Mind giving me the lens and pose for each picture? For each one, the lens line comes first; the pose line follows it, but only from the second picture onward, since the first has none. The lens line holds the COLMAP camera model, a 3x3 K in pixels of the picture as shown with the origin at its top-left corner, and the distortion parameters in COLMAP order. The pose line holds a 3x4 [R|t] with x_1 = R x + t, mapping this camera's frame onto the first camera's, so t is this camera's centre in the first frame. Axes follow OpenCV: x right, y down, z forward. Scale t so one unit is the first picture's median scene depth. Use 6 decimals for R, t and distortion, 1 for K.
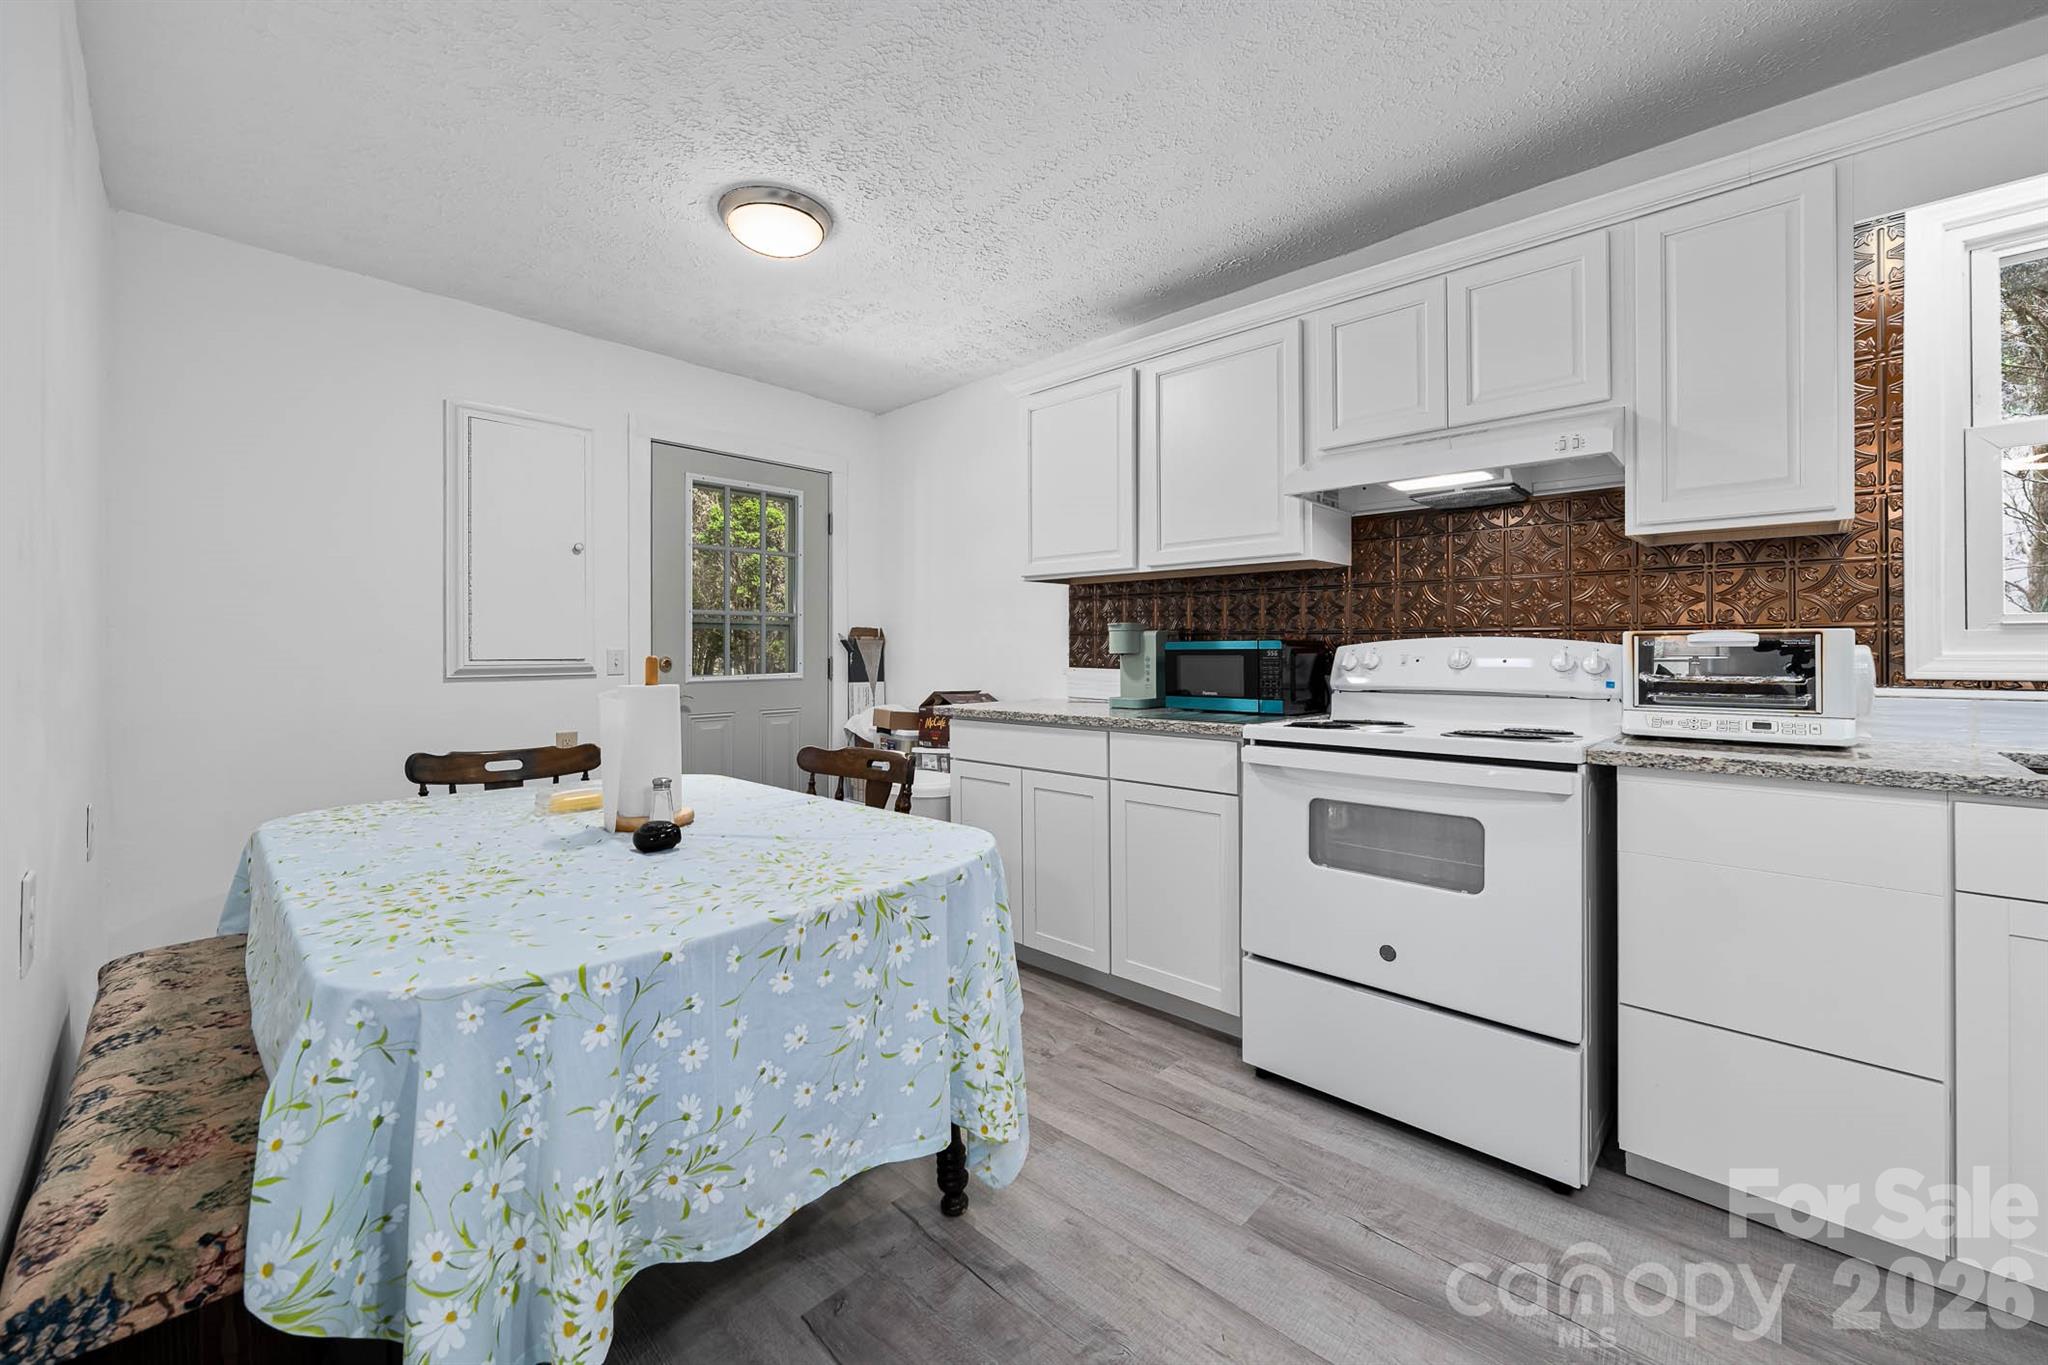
lens RADIAL K [[806.6, 0, 1024.4], [0, 806.6, 653.9], [0, 0, 1]] dist [0.000619, 0.000021]
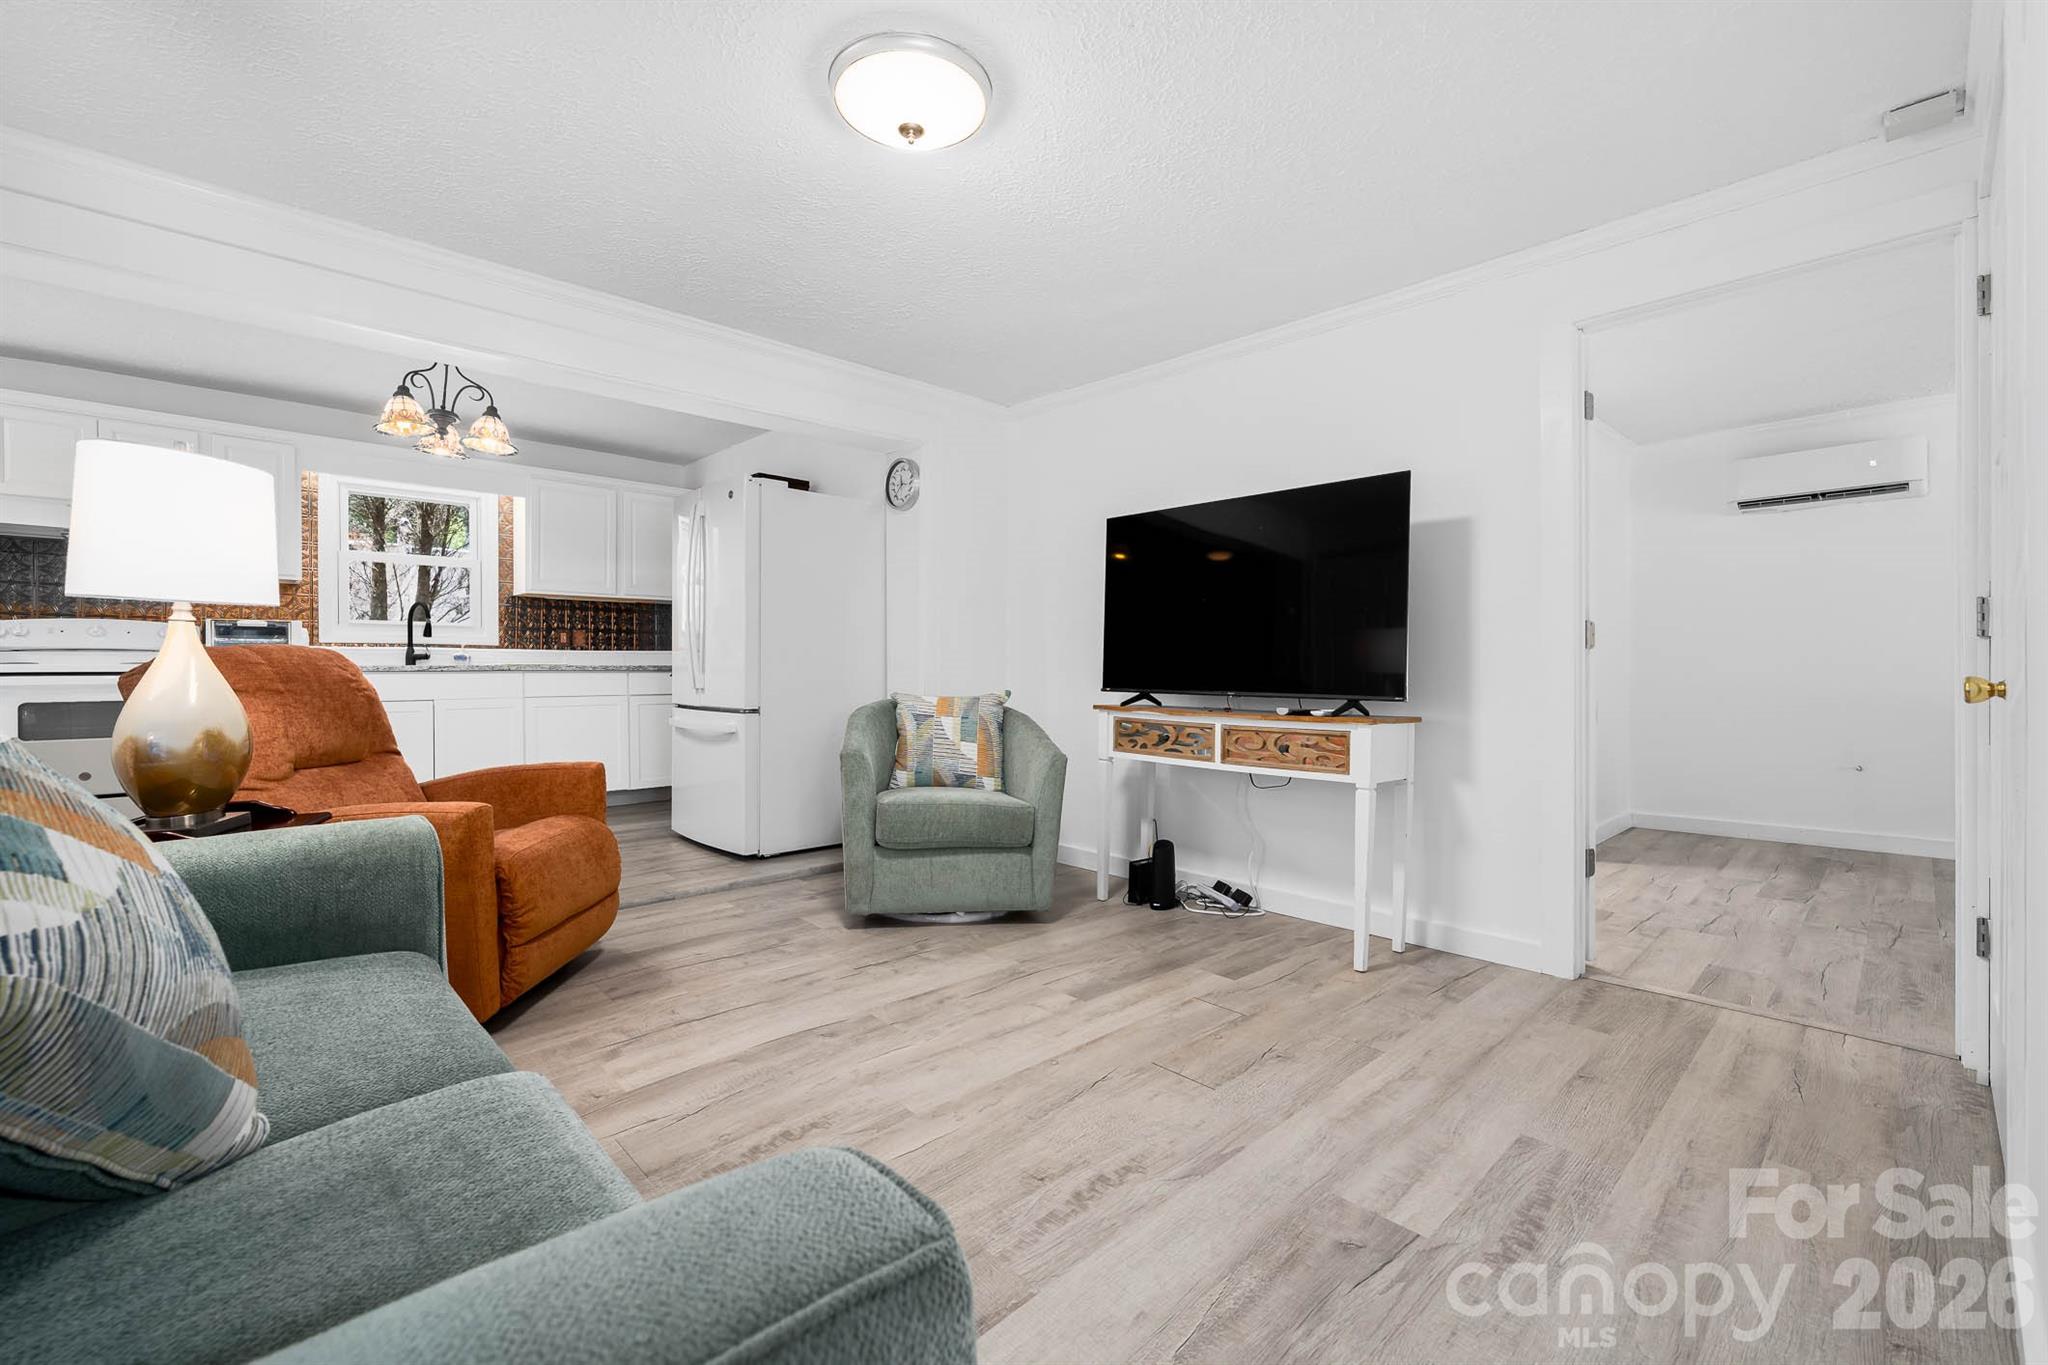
lens RADIAL K [[861.1, 0, 1028.8], [0, 861.1, 670.6], [0, 0, 1]] dist [-0.000504, 0.000015]
pose [[0.064508, -0.000422, 0.997917, -1.473676], [0.003615, 0.999993, 0.000189, 0.123749], [-0.997911, 0.003595, 0.064509, -1.407061]]
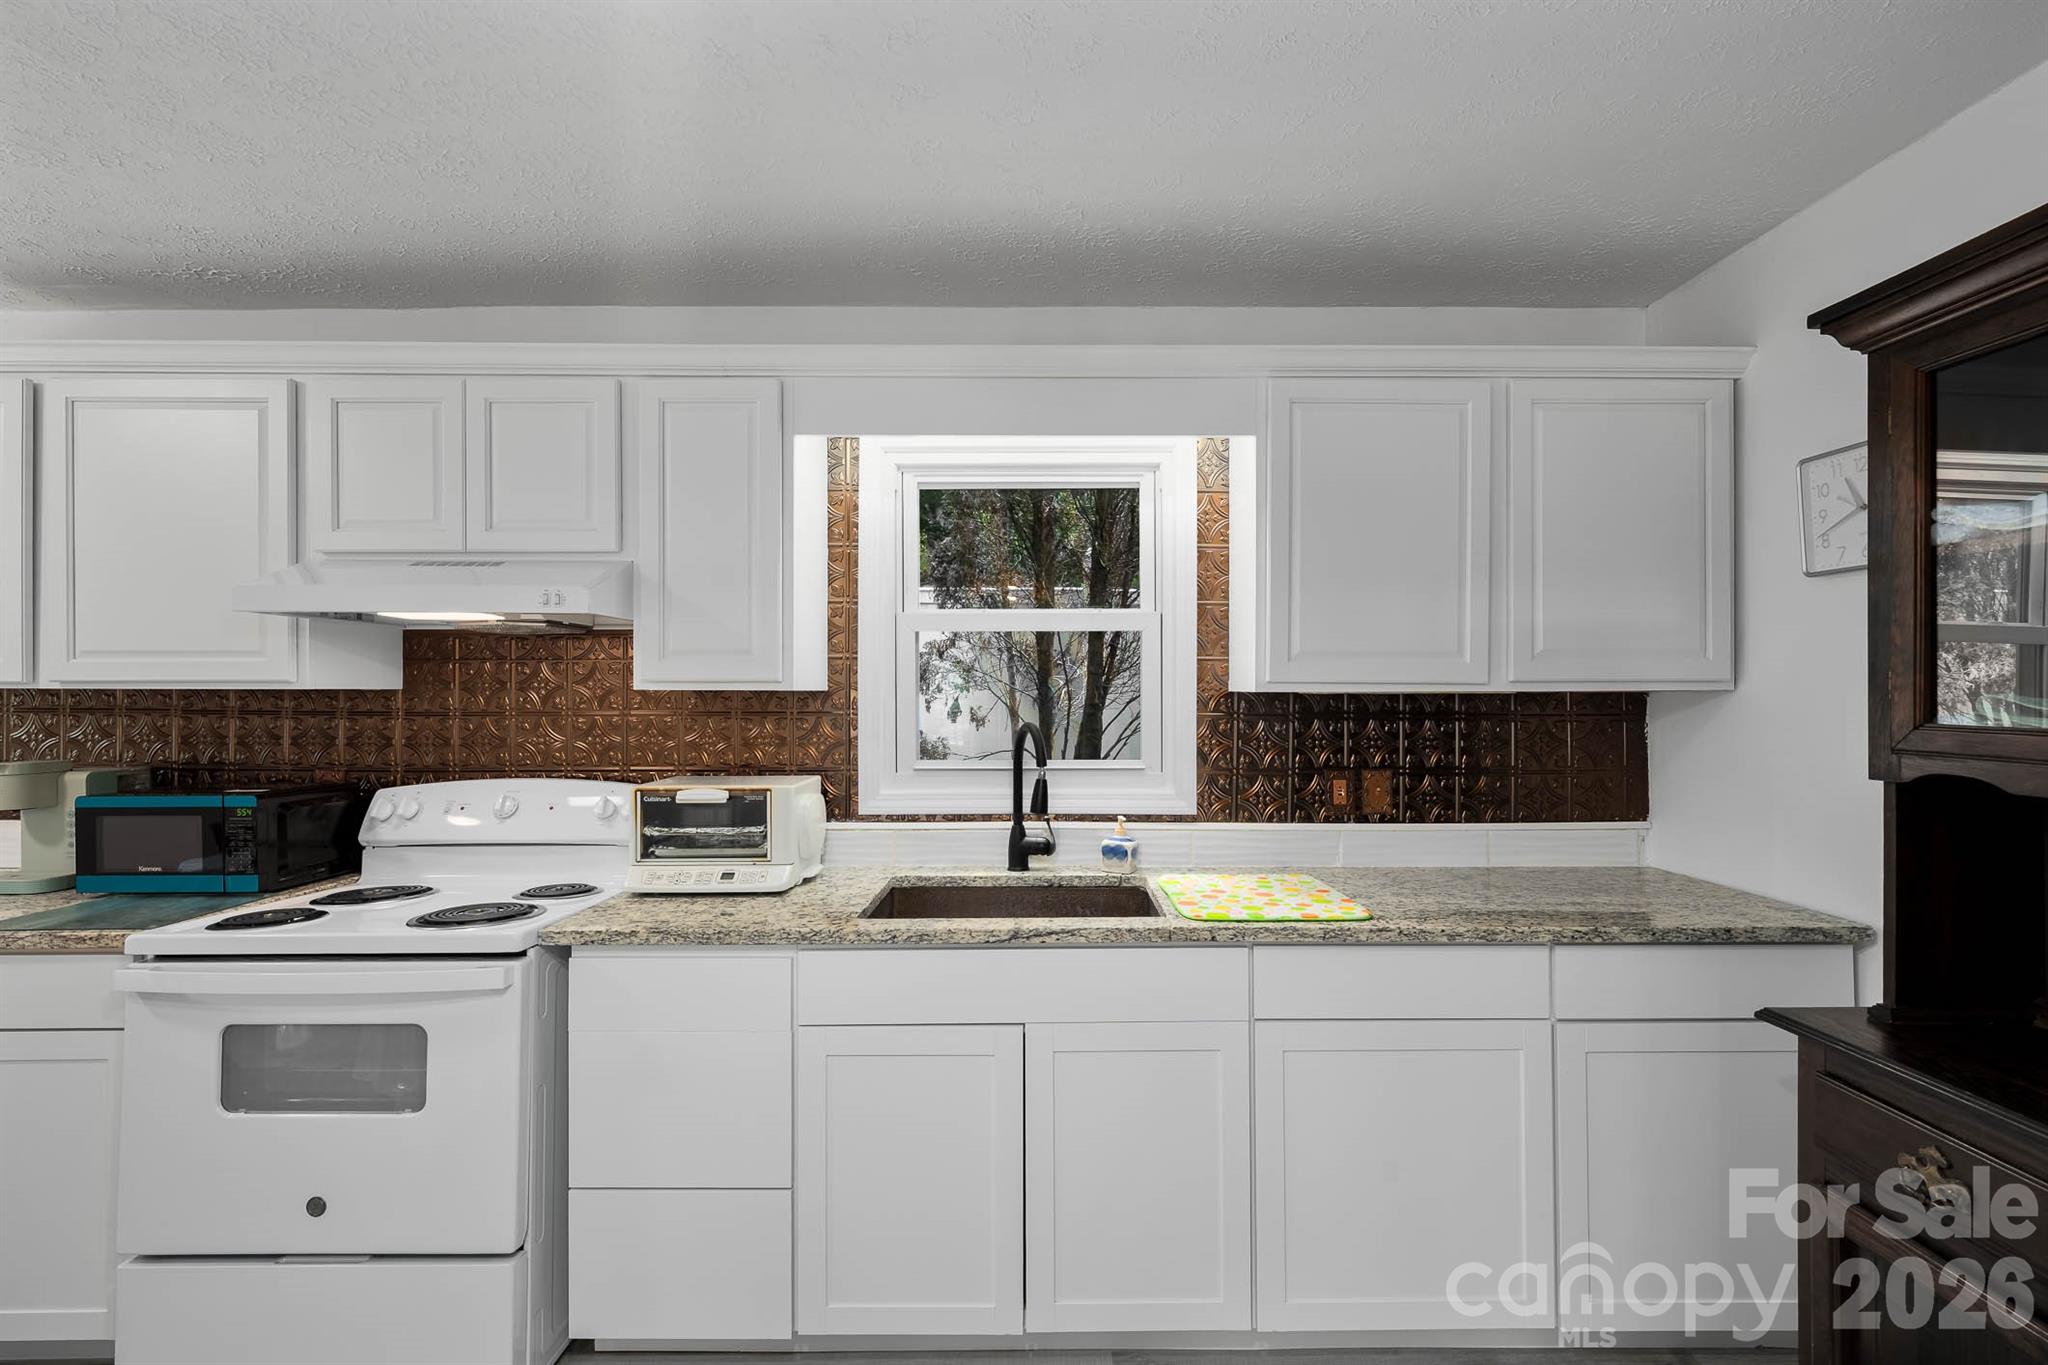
lens RADIAL K [[876.4, 0, 1024.5], [0, 876.4, 705.8], [0, 0, 1]] dist [-0.001020, 0.000199]
pose [[0.727740, -0.000259, 0.685853, 0.350040], [0.002665, 0.999993, -0.002450, -0.121838], [-0.685847, 0.003611, 0.727736, -0.122387]]
